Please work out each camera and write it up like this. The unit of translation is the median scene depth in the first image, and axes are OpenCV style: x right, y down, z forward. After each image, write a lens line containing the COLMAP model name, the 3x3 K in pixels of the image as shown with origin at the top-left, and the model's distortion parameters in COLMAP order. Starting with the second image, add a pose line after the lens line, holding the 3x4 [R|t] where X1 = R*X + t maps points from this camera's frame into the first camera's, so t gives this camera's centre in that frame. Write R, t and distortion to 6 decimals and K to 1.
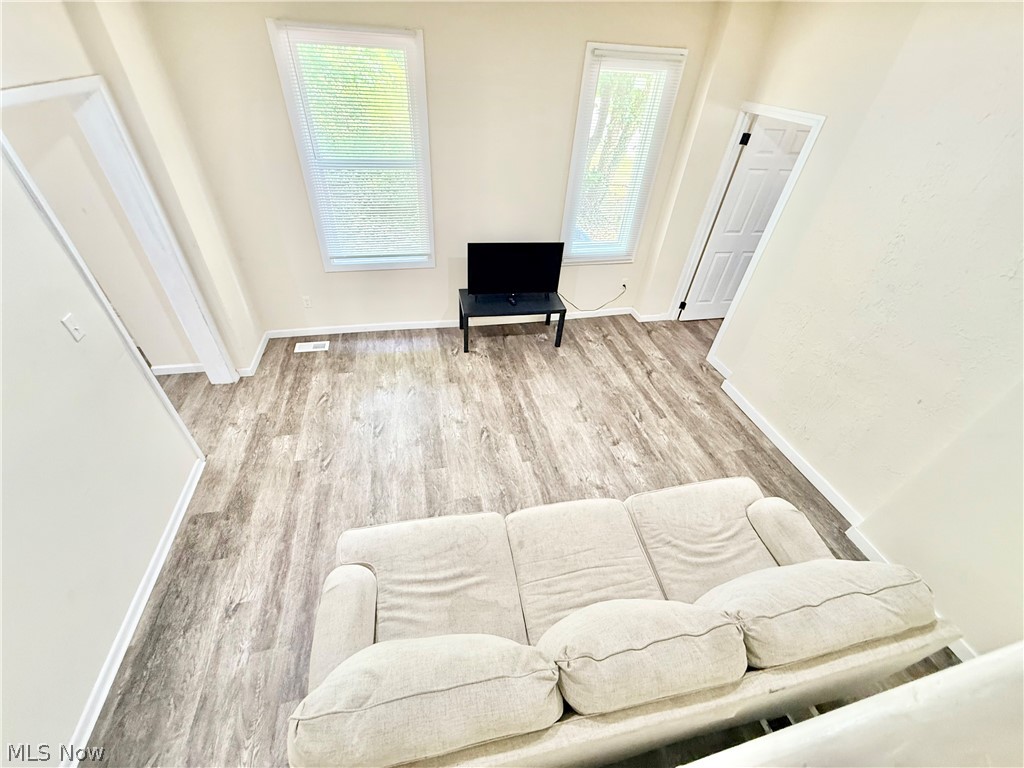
lens RADIAL K [[415.5, 0, 512.0], [0, 415.5, 384.0], [0, 0, 1]] dist [0.001258, 0.000194]
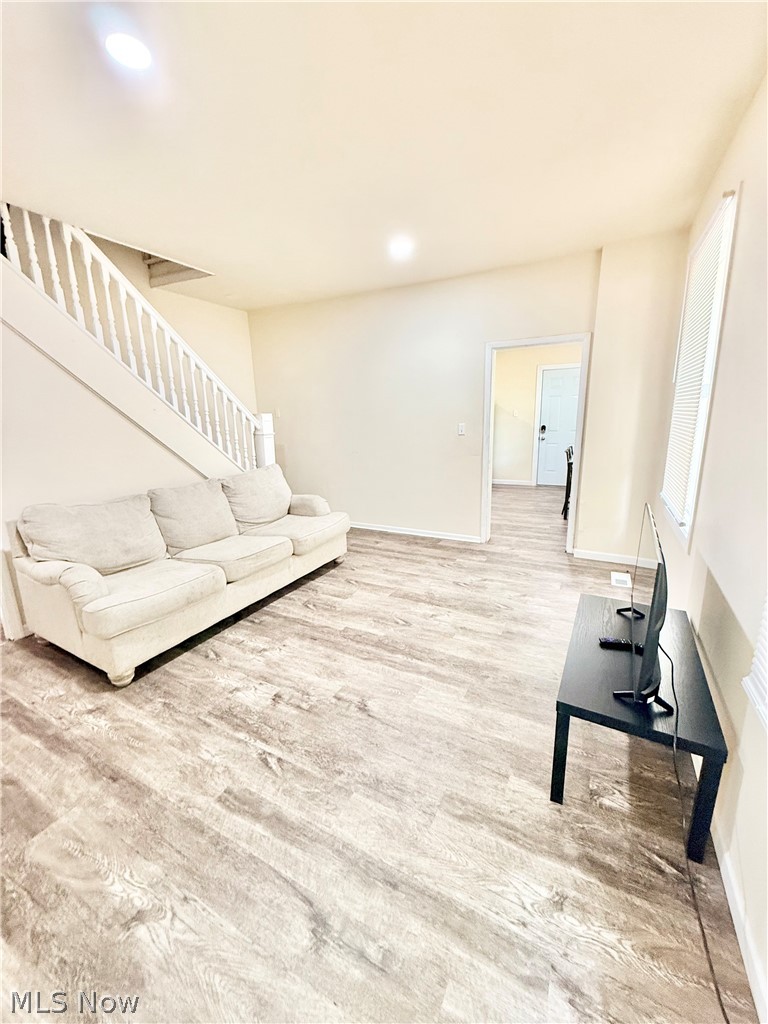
lens RADIAL K [[415.5, 0, 384.0], [0, 415.5, 512.0], [0, 0, 1]] dist [0.001258, 0.000194]
pose [[-0.656899, 0.130267, -0.742640, 0.584721], [-0.490132, 0.674677, 0.551890, -0.507551], [0.572935, 0.726527, -0.379347, 1.115932]]
